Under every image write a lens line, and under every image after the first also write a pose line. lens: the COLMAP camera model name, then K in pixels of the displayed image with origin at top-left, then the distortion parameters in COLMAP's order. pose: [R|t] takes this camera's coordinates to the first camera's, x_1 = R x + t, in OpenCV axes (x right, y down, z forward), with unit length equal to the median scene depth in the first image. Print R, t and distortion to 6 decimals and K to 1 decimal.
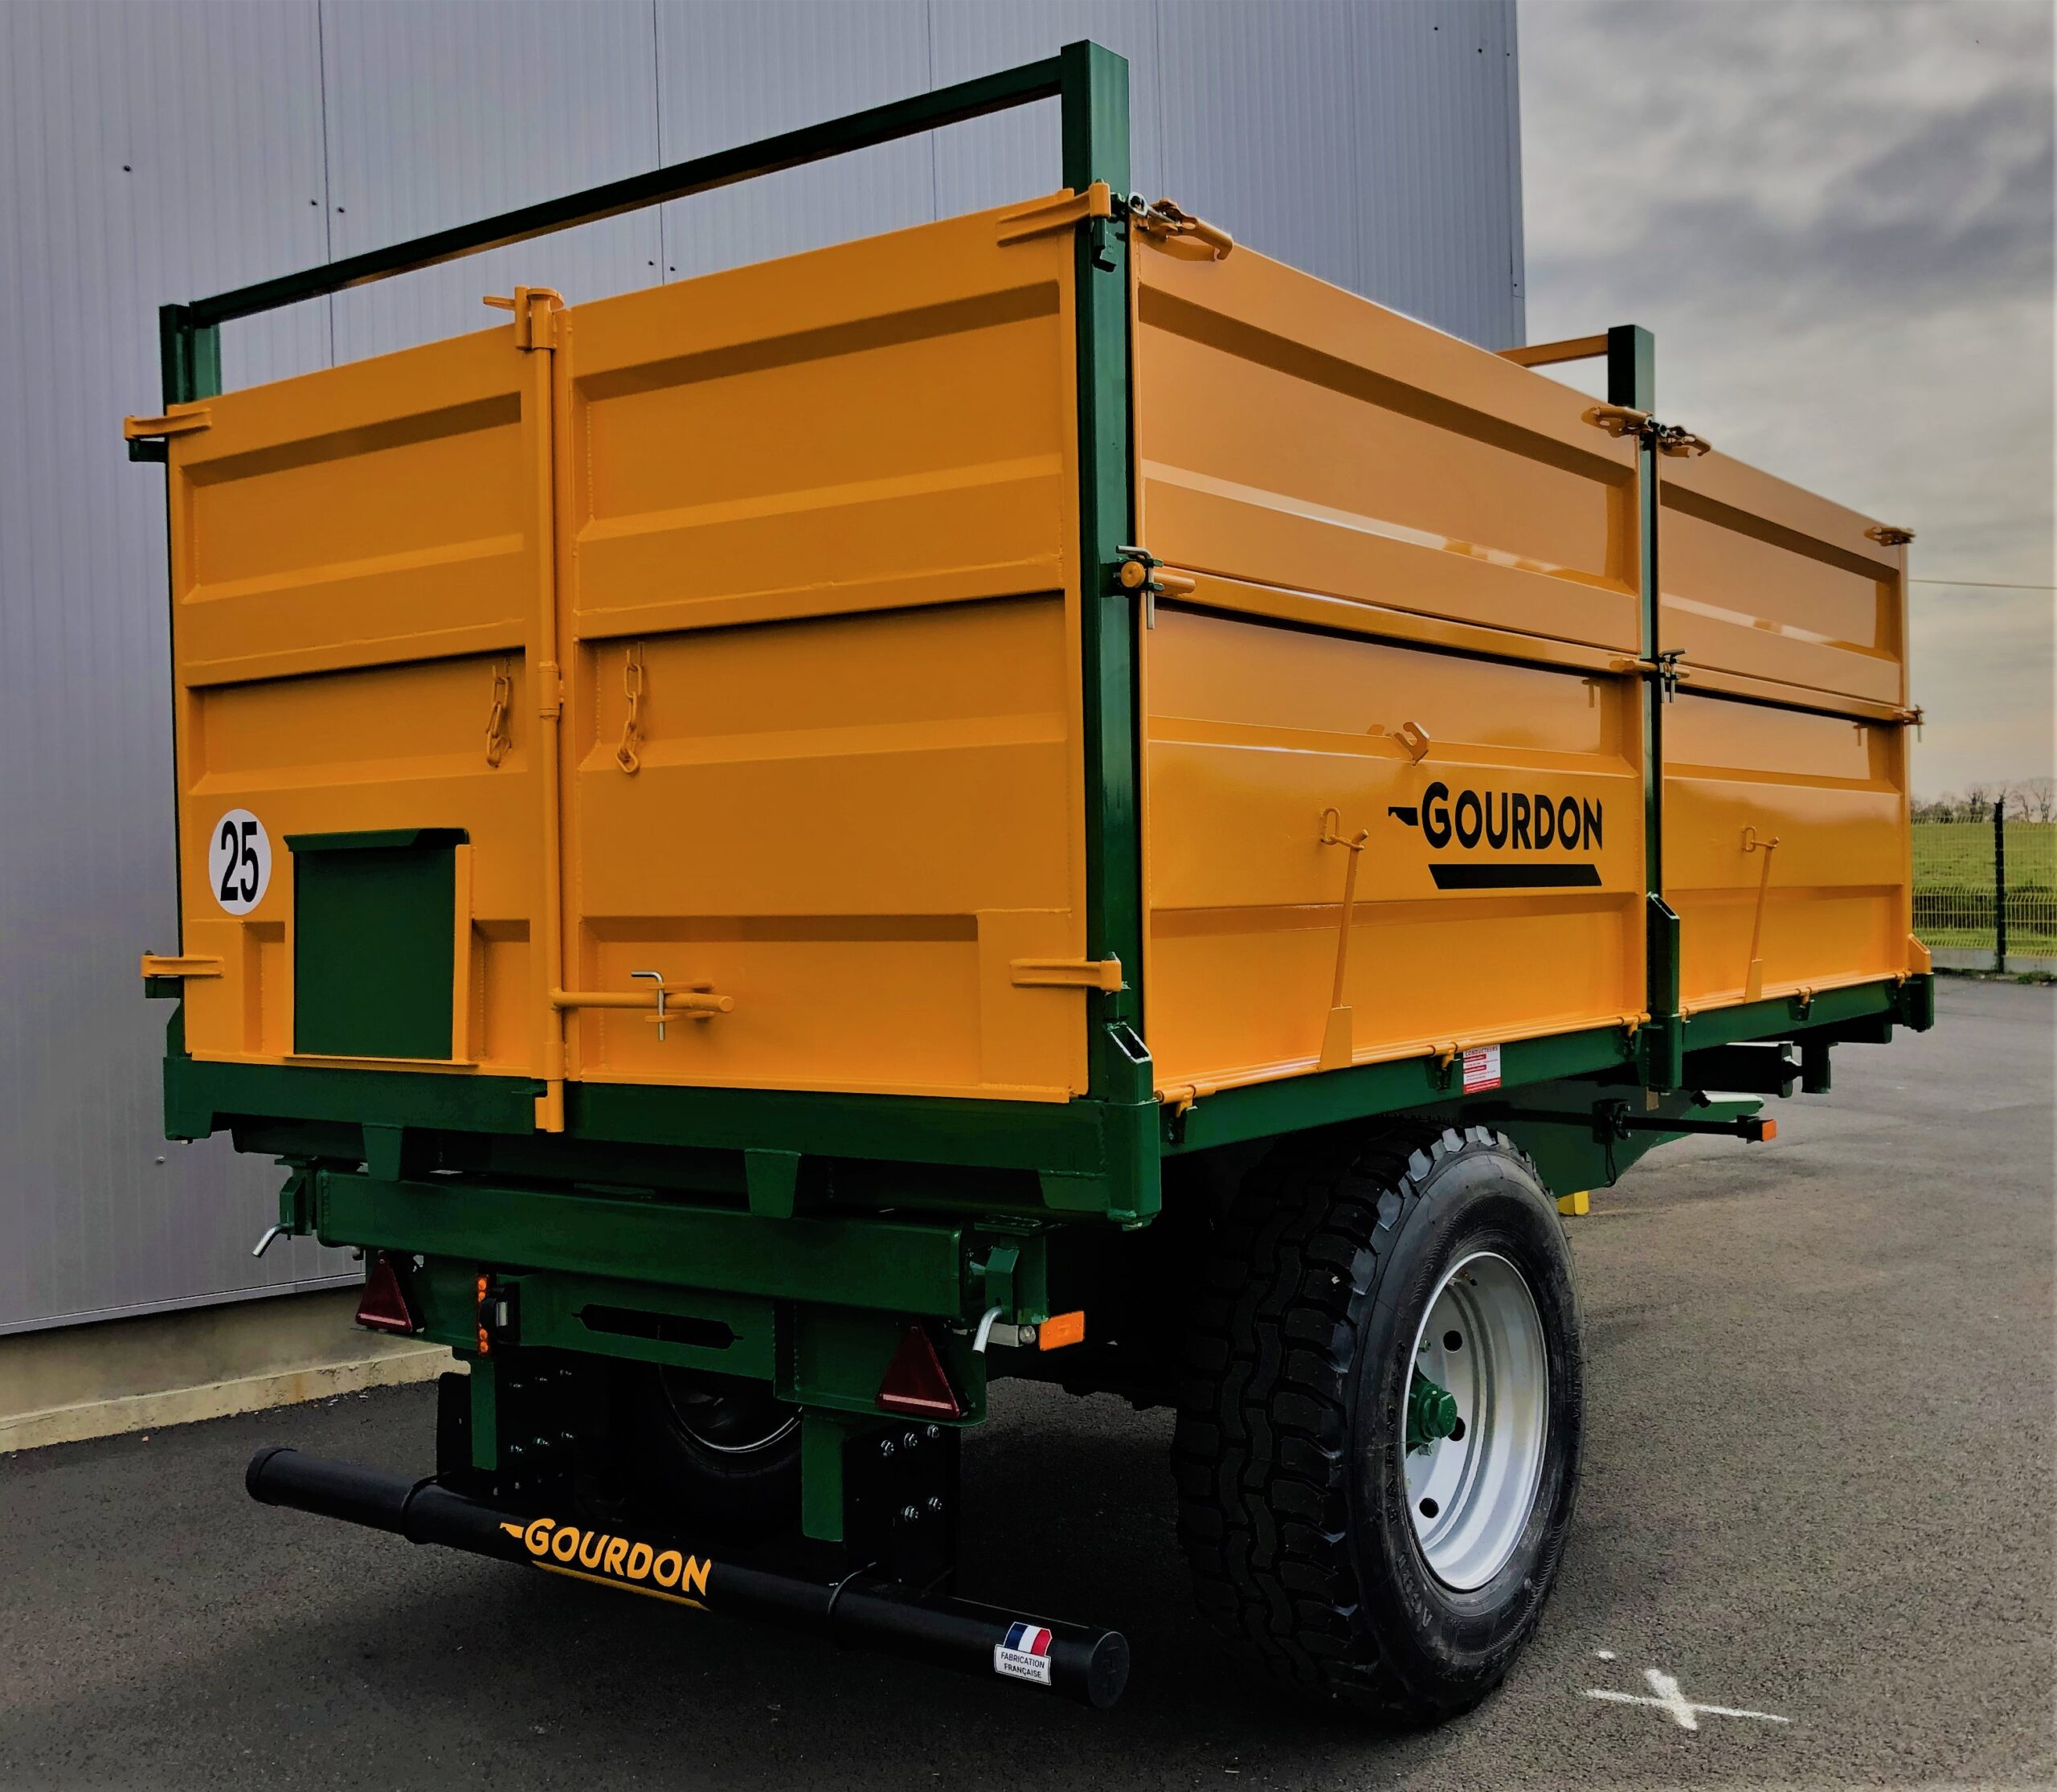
lens RADIAL K [[2237.5, 0, 1156.5], [0, 2237.5, 898.3], [0, 0, 1]] dist [0.125005, -0.425705]
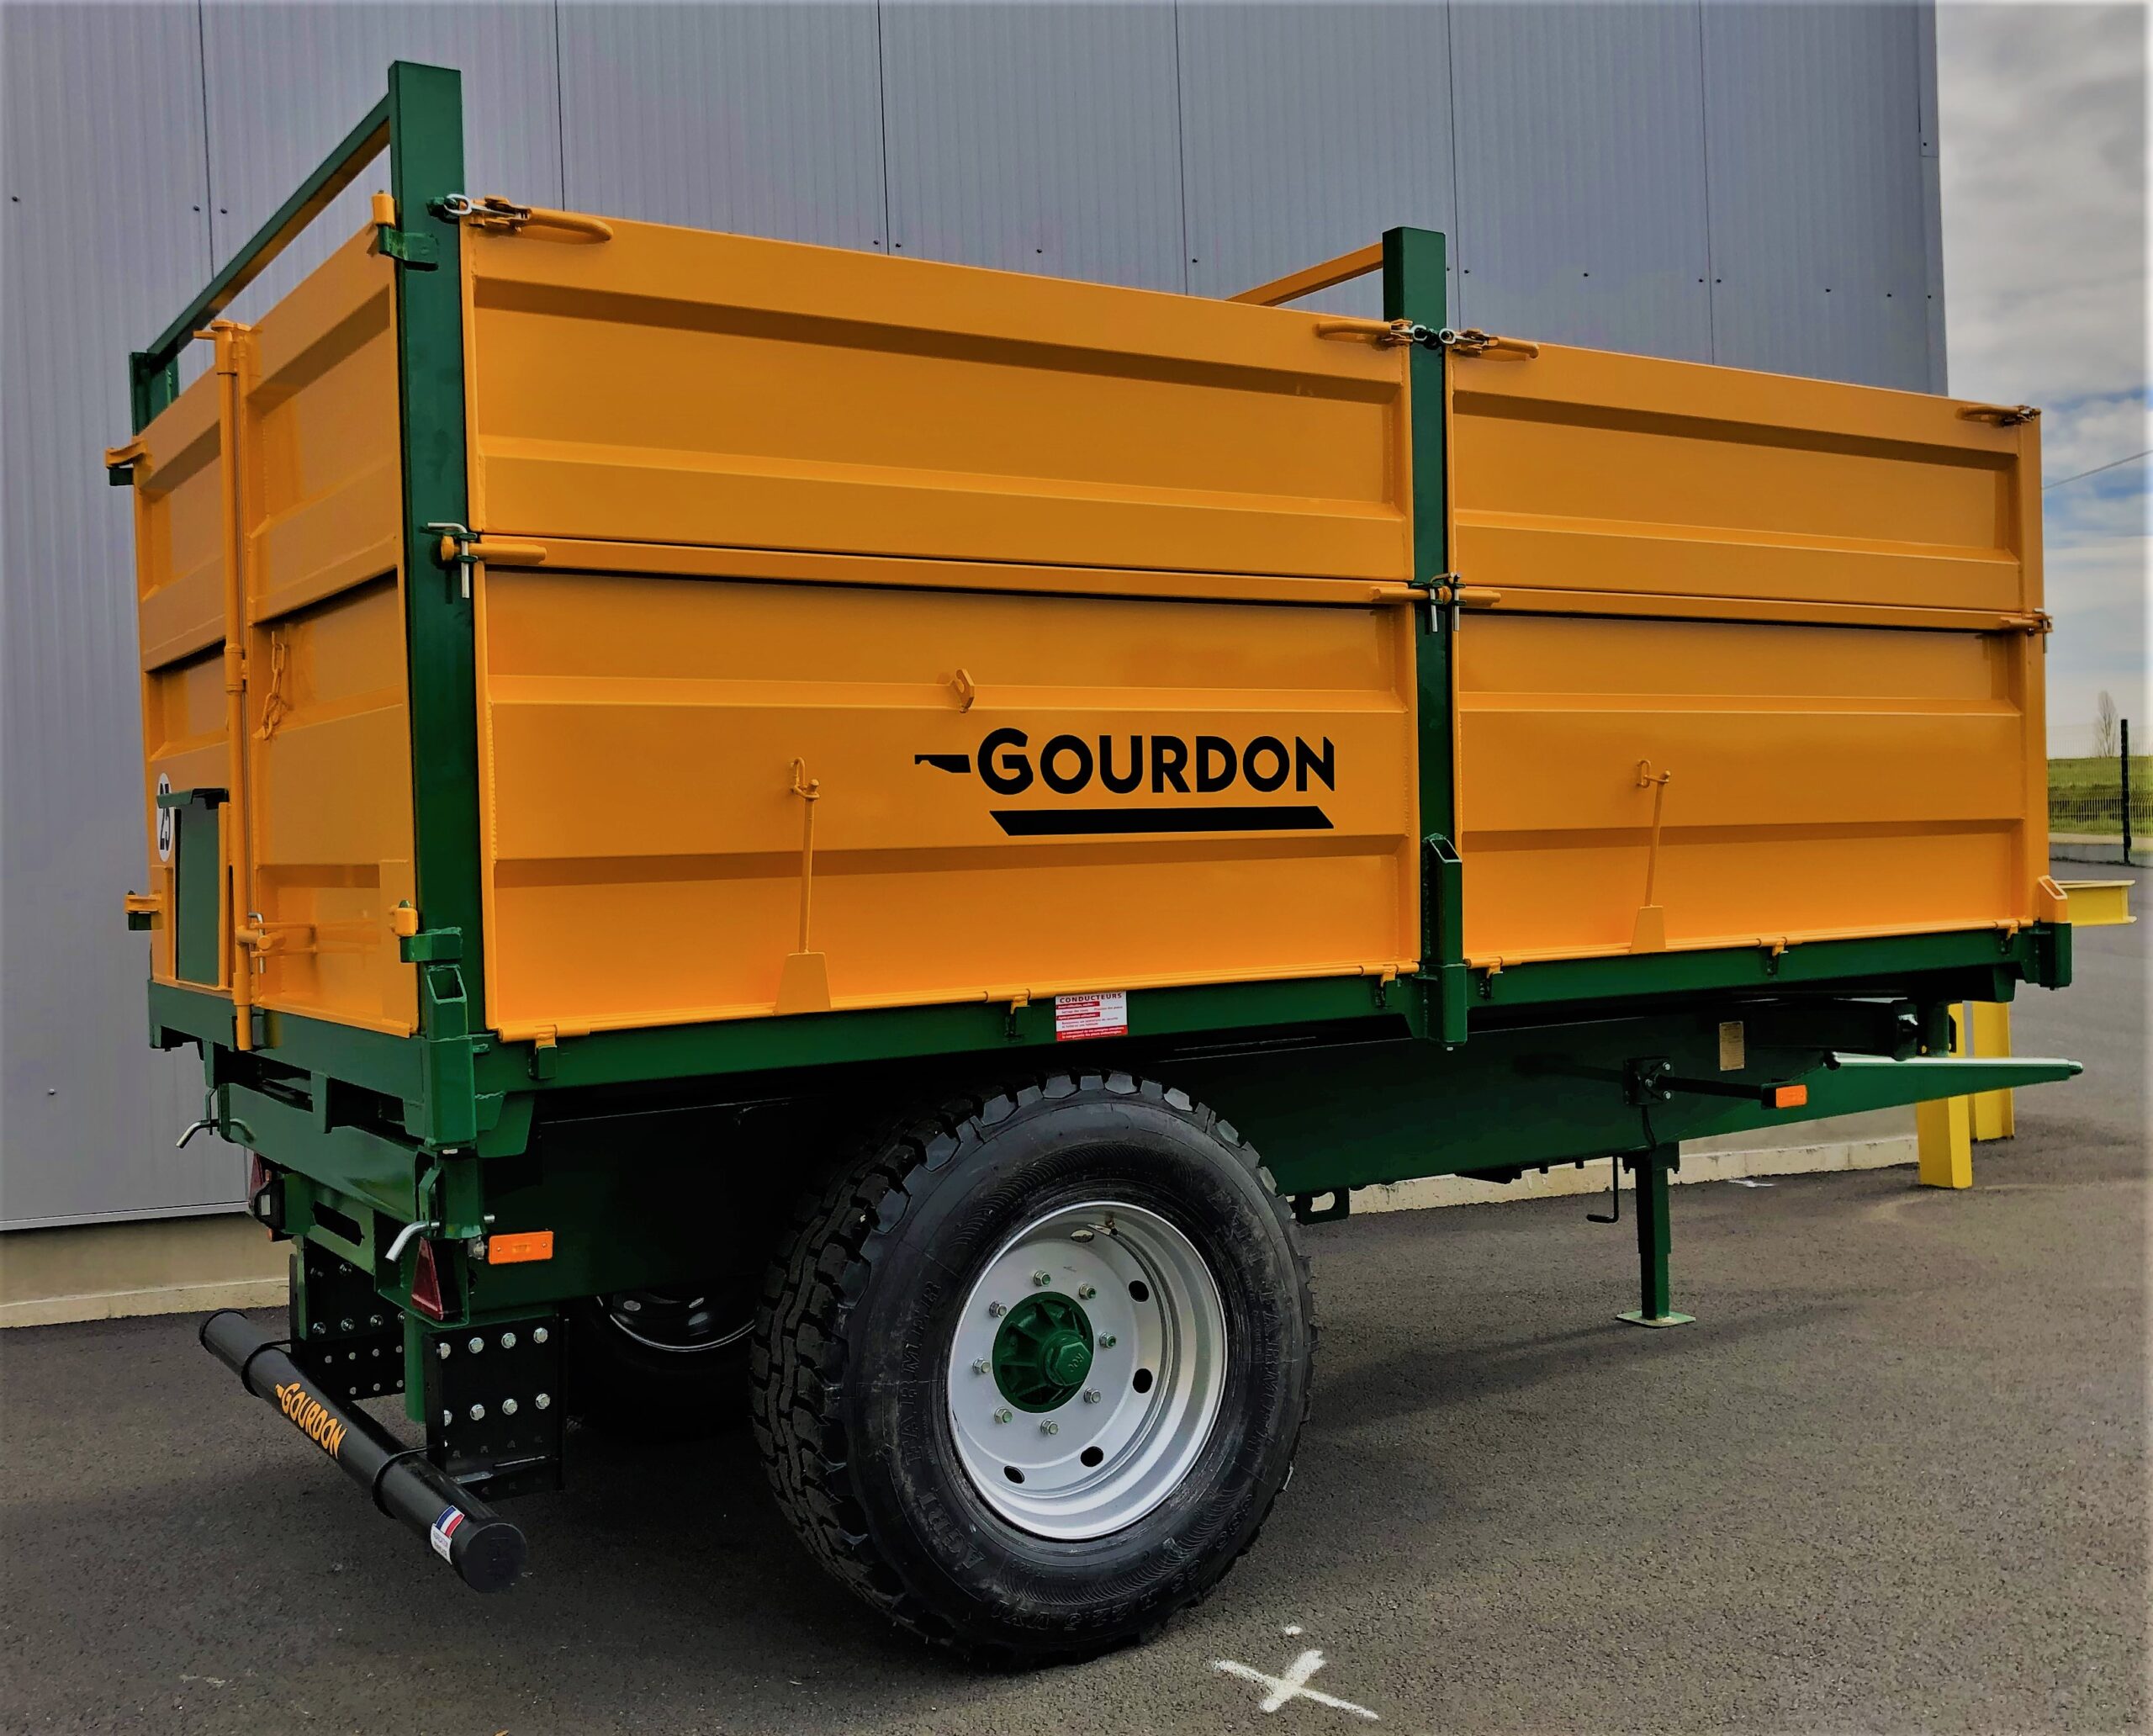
lens RADIAL K [[2253.7, 0, 1076.5], [0, 2253.7, 868.0], [0, 0, 1]] dist [0.156771, -0.575513]
pose [[0.919024, 0.000384, -0.394201, 0.515216], [0.005972, 0.999871, 0.014896, -0.004050], [0.394155, -0.016043, 0.918904, 0.082169]]
